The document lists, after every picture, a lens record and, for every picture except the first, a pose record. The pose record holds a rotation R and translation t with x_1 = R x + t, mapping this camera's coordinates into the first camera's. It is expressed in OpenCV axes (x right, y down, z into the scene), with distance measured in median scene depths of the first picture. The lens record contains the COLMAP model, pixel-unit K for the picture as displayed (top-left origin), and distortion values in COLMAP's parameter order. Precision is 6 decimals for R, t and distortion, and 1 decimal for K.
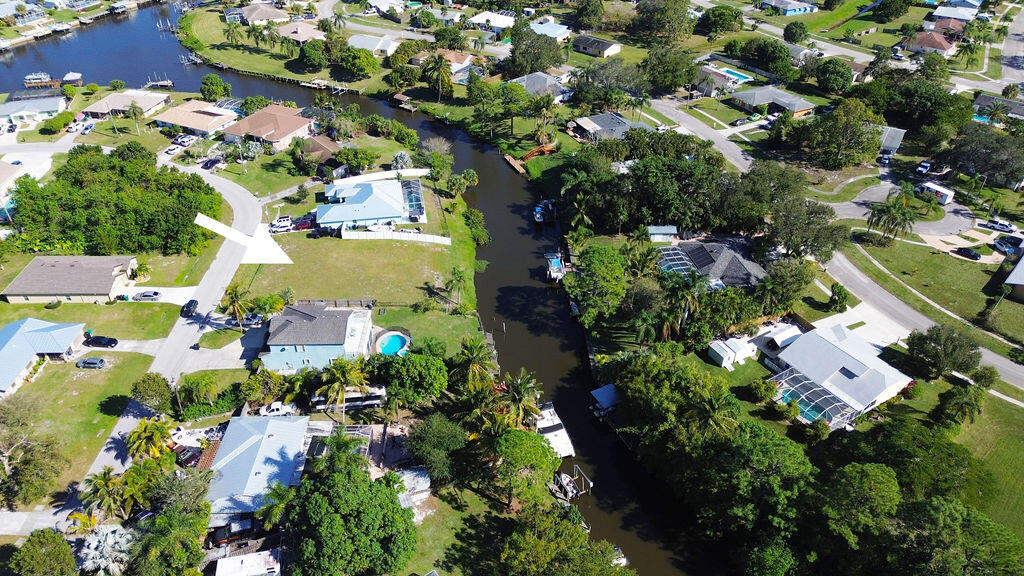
lens RADIAL K [[722.8, 0, 512.0], [0, 722.8, 288.0], [0, 0, 1]] dist [0.065186, -0.061844]
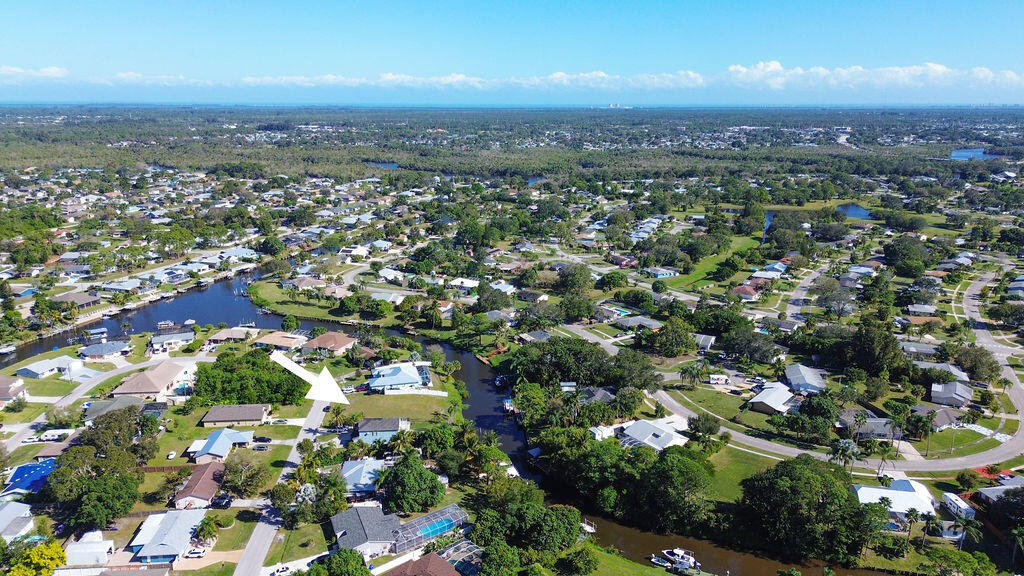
lens RADIAL K [[722.8, 0, 512.0], [0, 722.8, 288.0], [0, 0, 1]] dist [0.065186, -0.061844]
pose [[0.998138, -0.018718, 0.058056, -0.021217], [0.038152, 0.934181, -0.354754, 0.252186], [-0.047595, 0.356308, 0.933155, -0.567590]]
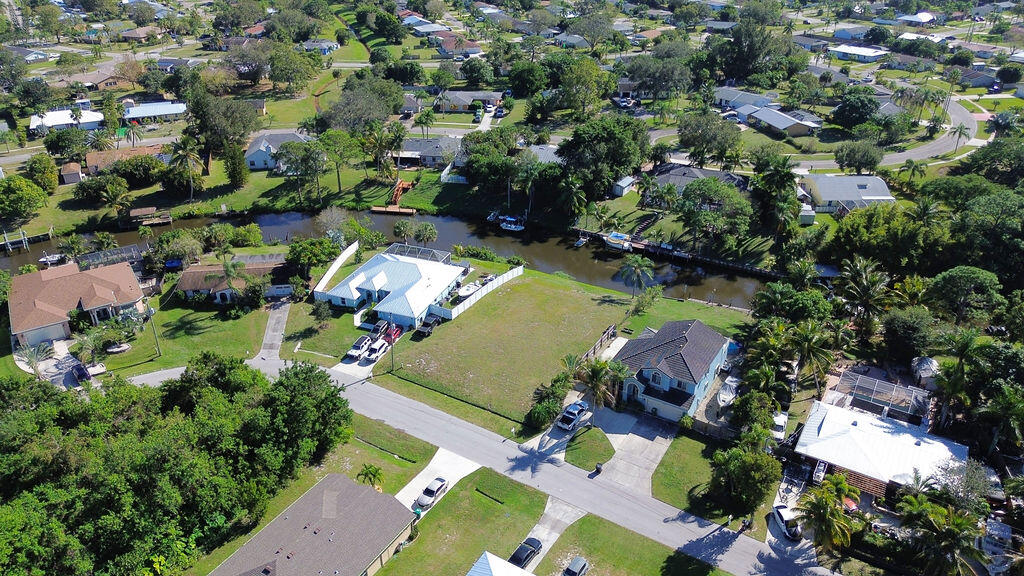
lens RADIAL K [[722.8, 0, 512.0], [0, 722.8, 288.0], [0, 0, 1]] dist [0.065186, -0.061844]
pose [[0.534496, -0.409020, 0.739606, -0.589001], [0.492036, 0.862100, 0.121178, -0.124238], [-0.687178, 0.299144, 0.662042, 0.351068]]
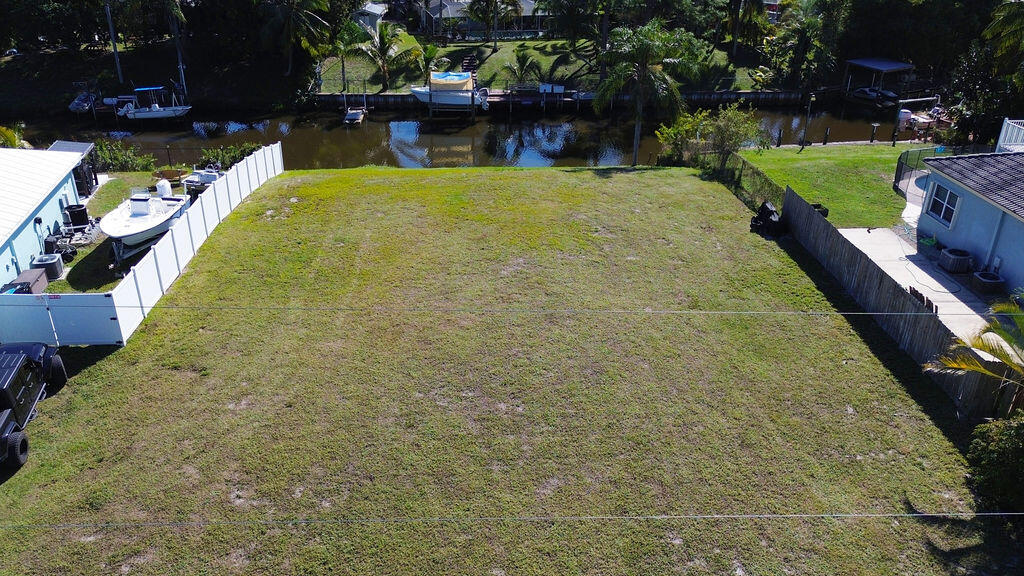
lens RADIAL K [[774.8, 0, 483.3], [0, 774.8, 288.4], [0, 0, 1]] dist [0.030795, -0.002672]
pose [[-0.004437, -0.443386, 0.896320, -0.290043], [0.577624, 0.730536, 0.364236, -0.071921], [-0.816291, 0.519352, 0.252868, 0.707103]]
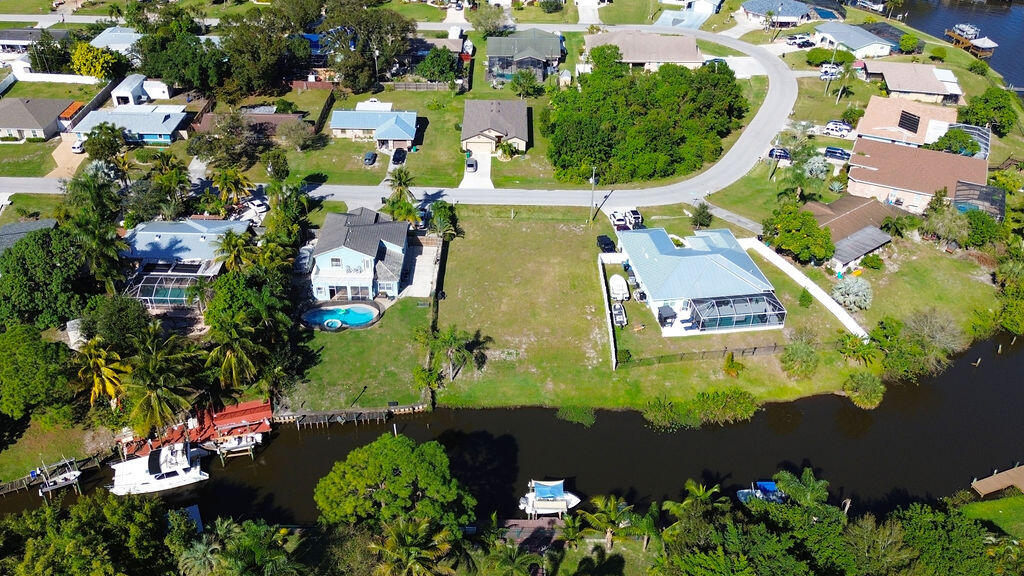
lens RADIAL K [[852.0, 0, 461.2], [0, 852.0, 286.3], [0, 0, 1]] dist [0.088124, -0.103297]
pose [[-0.062721, 0.563353, -0.823832, 0.376546], [-0.575667, 0.653882, 0.490964, -0.305310], [0.815275, 0.505047, 0.283292, 0.523389]]
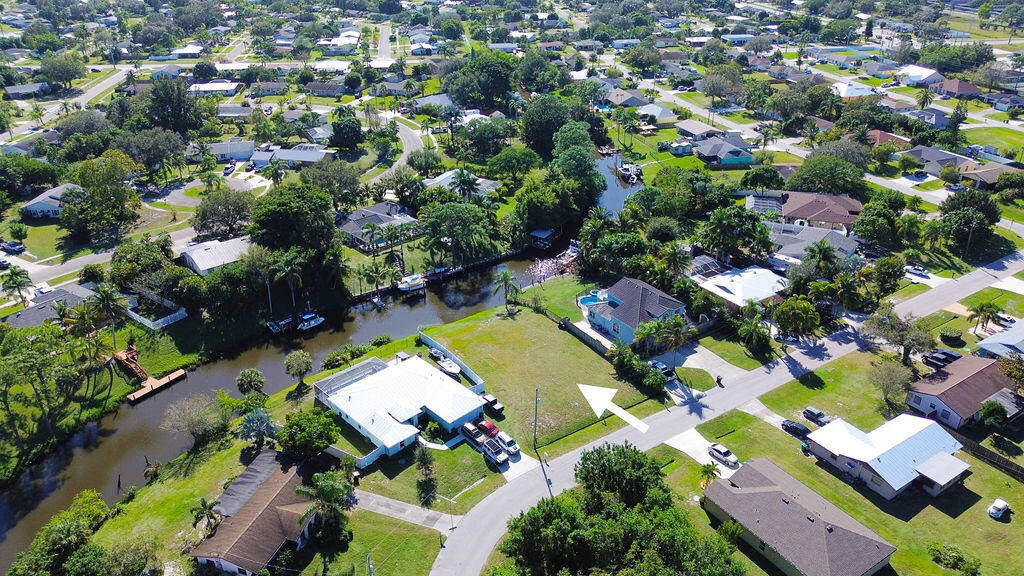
lens RADIAL K [[722.8, 0, 512.0], [0, 722.8, 288.0], [0, 0, 1]] dist [0.065186, -0.061844]
pose [[-0.539329, -0.387944, 0.747411, -0.618570], [0.484542, 0.582946, 0.652222, -0.489915], [-0.688726, 0.713914, -0.126424, 0.787478]]
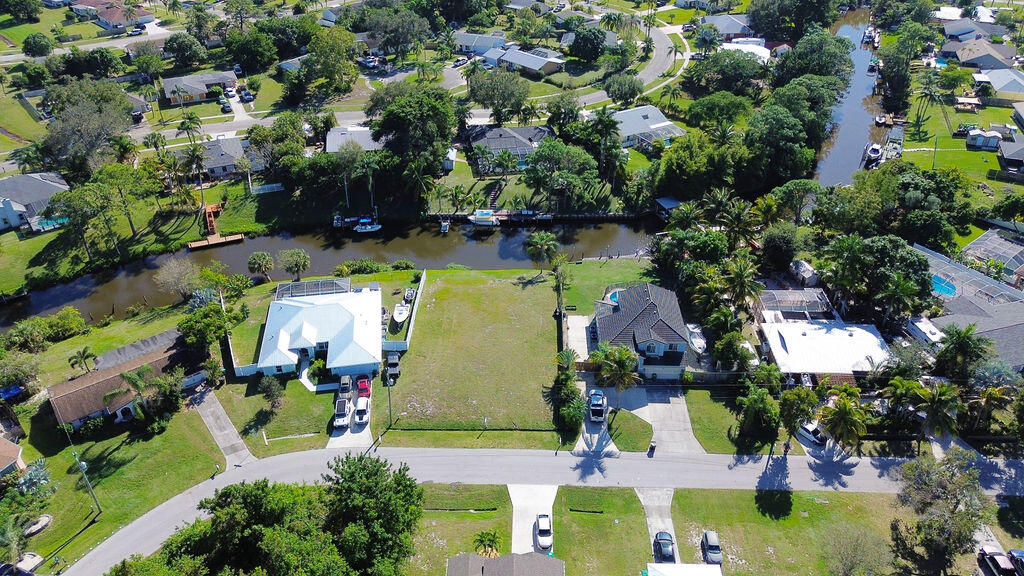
lens RADIAL K [[722.8, 0, 512.0], [0, 722.8, 288.0], [0, 0, 1]] dist [0.065186, -0.061844]
pose [[0.040855, -0.569235, 0.821159, -0.619871], [0.579978, 0.682728, 0.444418, -0.291772], [-0.813607, 0.458097, 0.358037, 0.495999]]
